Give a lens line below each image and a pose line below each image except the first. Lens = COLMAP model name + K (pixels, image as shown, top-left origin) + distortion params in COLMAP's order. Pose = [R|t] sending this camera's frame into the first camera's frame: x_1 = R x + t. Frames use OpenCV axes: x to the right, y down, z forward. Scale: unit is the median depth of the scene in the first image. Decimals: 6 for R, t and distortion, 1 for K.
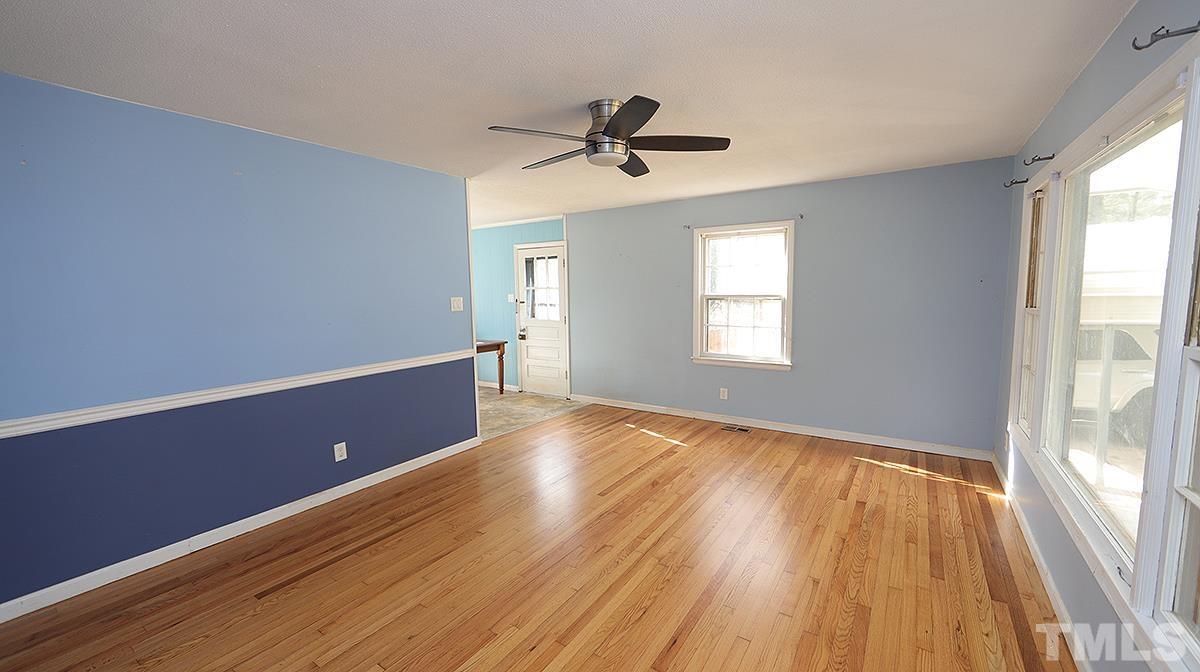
lens RADIAL K [[469.1, 0, 604.3], [0, 469.1, 340.6], [0, 0, 1]] dist [-0.000563, -0.000033]
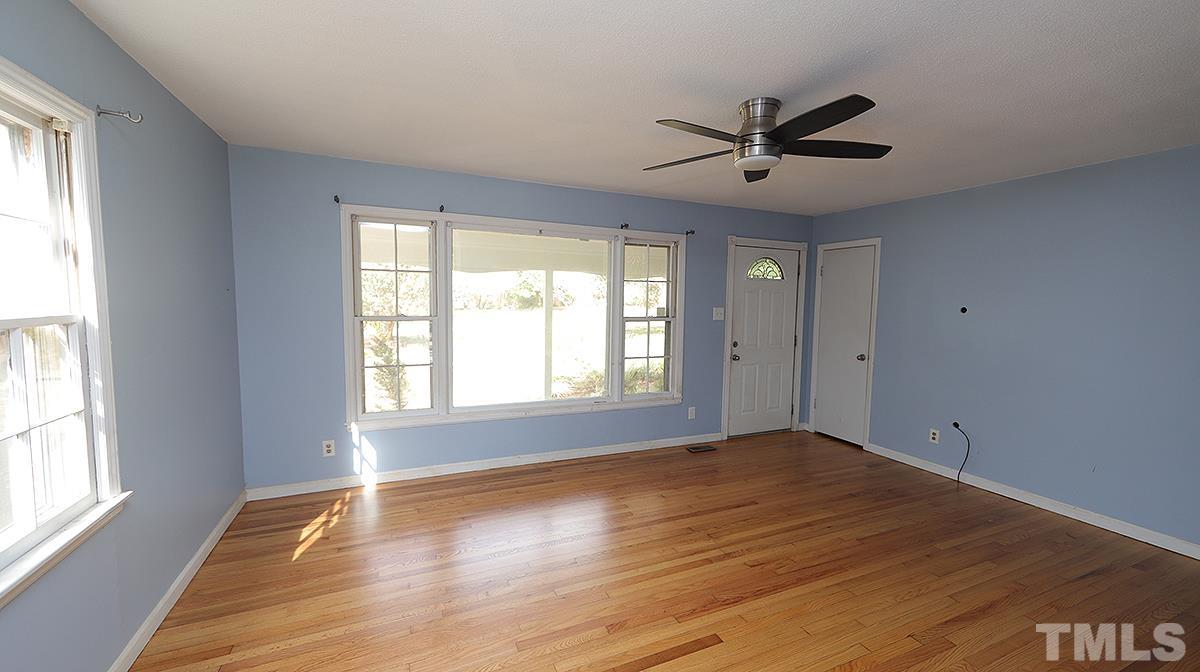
lens RADIAL K [[469.1, 0, 601.1], [0, 469.1, 337.2], [0, 0, 1]] dist [-0.000563, -0.000033]
pose [[-0.846935, -0.053051, 0.529043, -0.162748], [0.036618, 0.986827, 0.157578, -0.152437], [-0.530434, 0.152830, -0.833836, 1.405949]]
